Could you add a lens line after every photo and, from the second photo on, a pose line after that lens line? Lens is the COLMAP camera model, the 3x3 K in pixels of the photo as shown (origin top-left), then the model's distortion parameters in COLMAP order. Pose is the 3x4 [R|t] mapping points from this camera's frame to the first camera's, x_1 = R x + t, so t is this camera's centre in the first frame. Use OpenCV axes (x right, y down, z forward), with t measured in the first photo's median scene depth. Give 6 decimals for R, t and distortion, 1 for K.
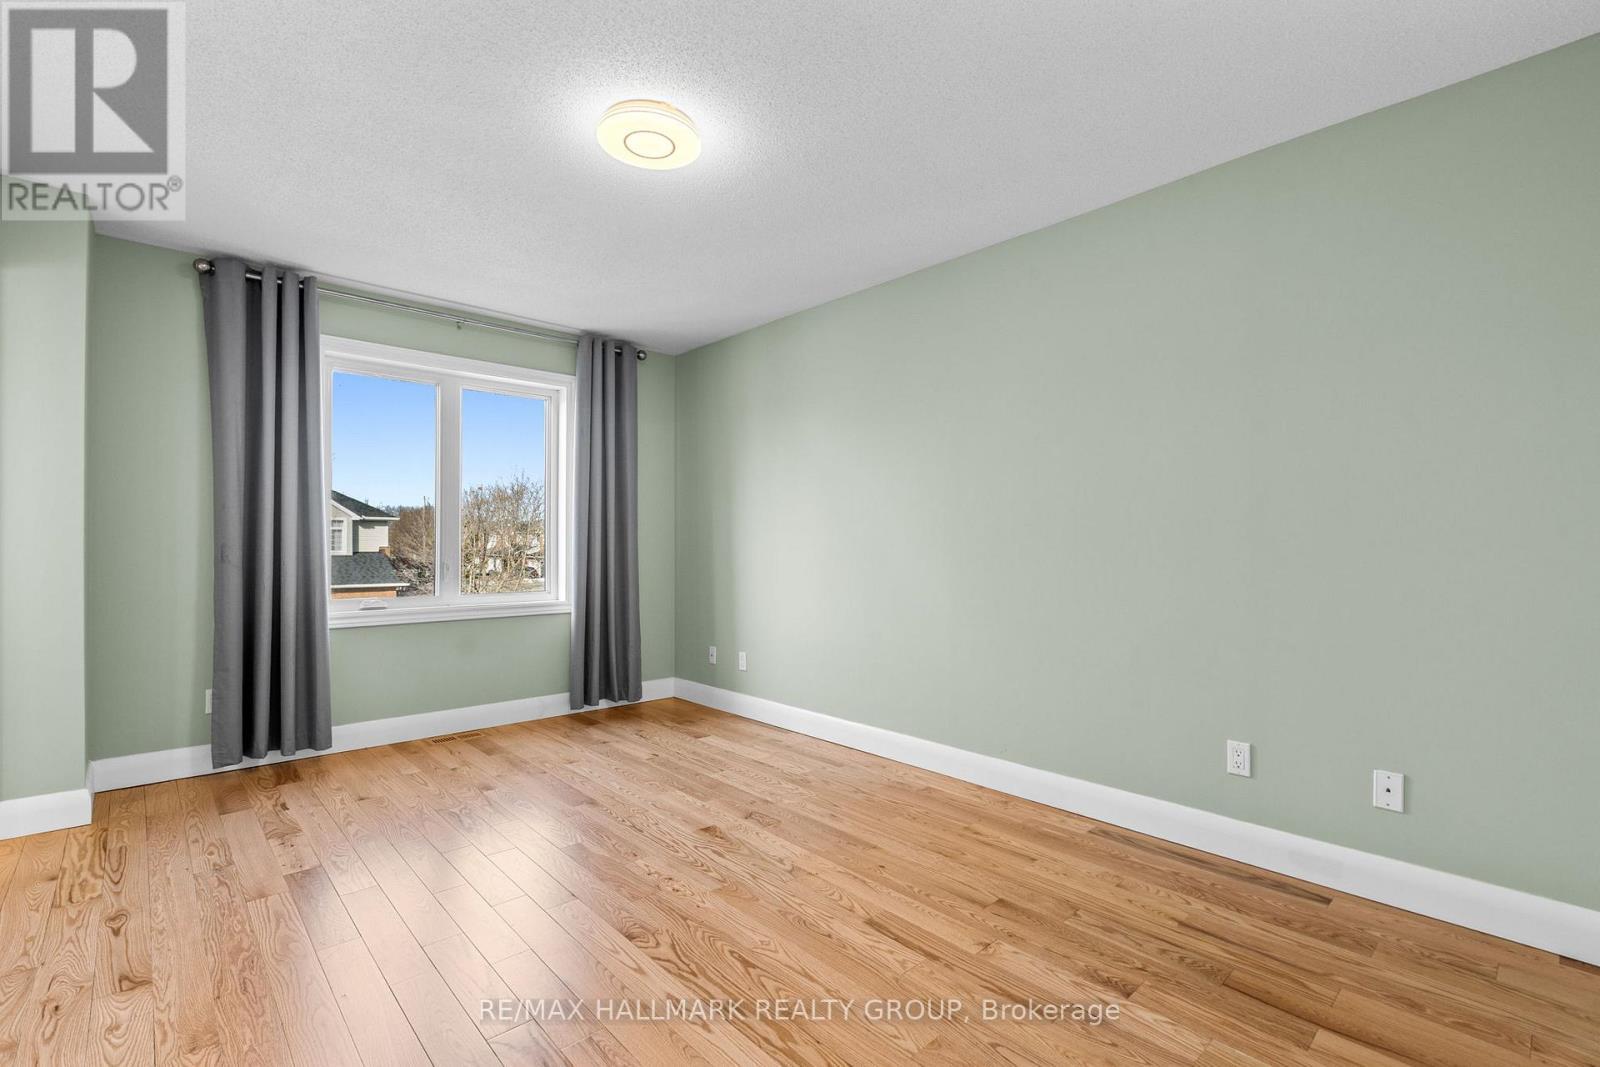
lens RADIAL K [[727.7, 0, 800.0], [0, 727.7, 533.5], [0, 0, 1]] dist [-0.000517, 0.000032]
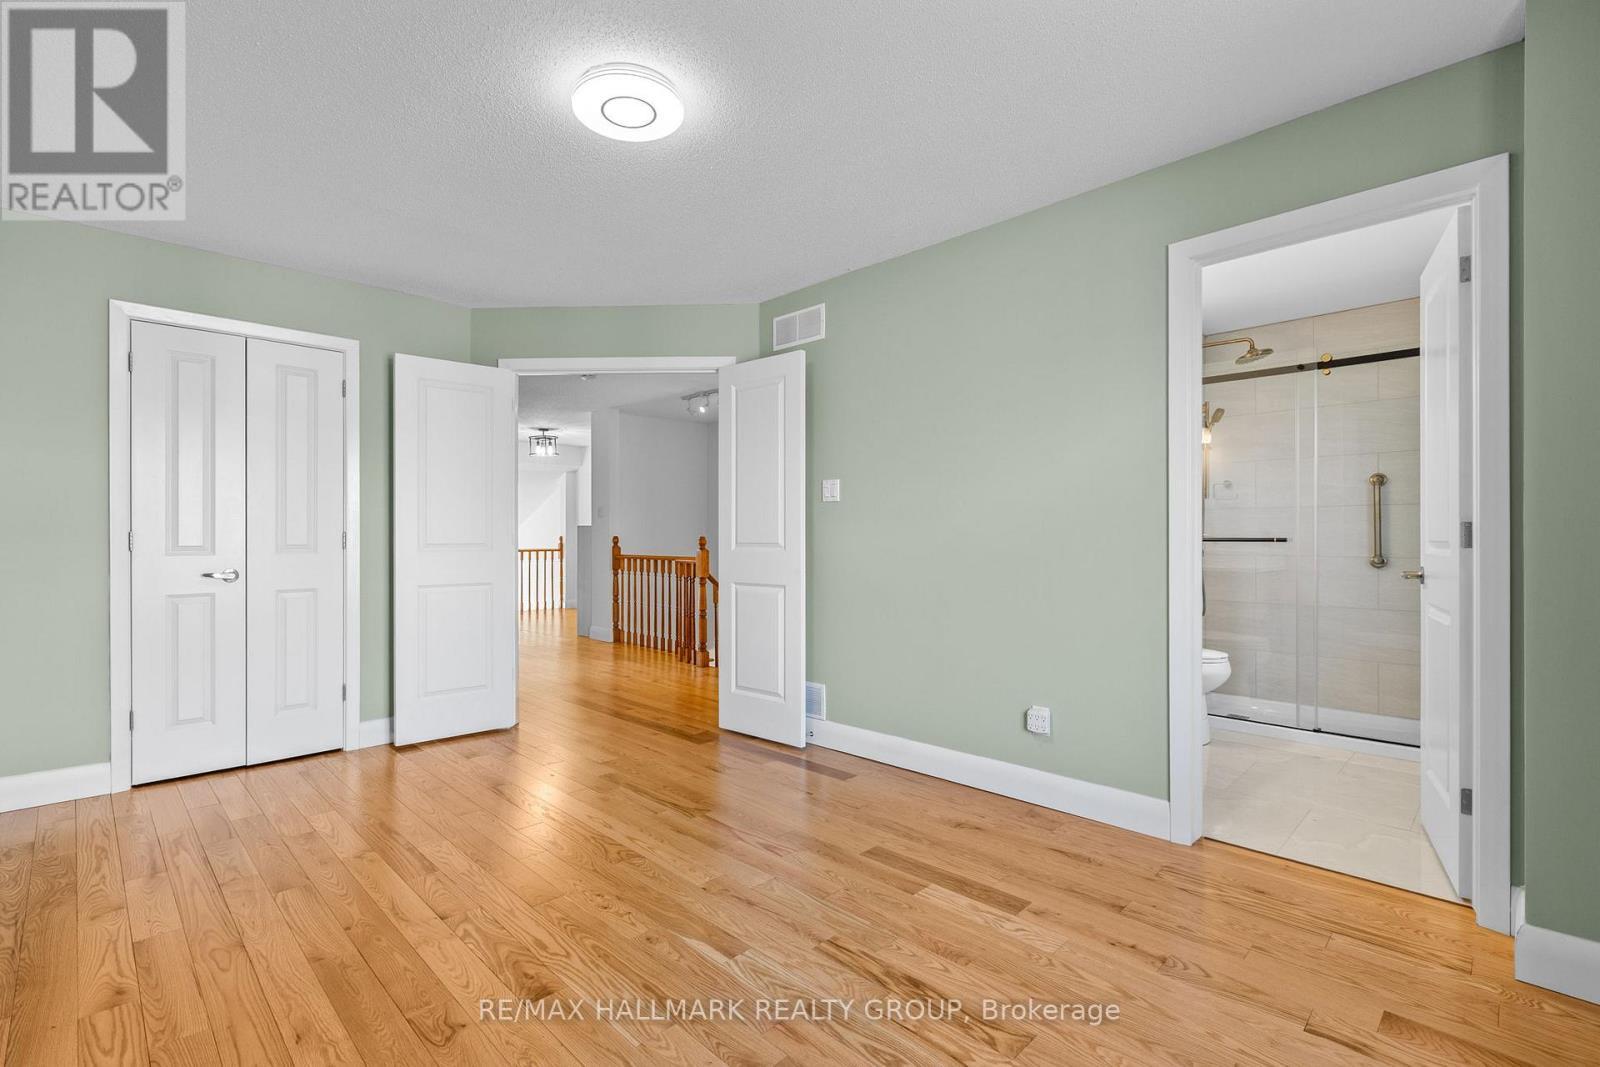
lens RADIAL K [[727.7, 0, 800.0], [0, 727.7, 533.5], [0, 0, 1]] dist [-0.000517, 0.000032]
pose [[-0.998380, 0.000728, -0.056896, -0.366458], [0.001578, 0.999888, -0.014902, 0.017374], [0.056879, -0.014968, -0.998269, 1.912939]]
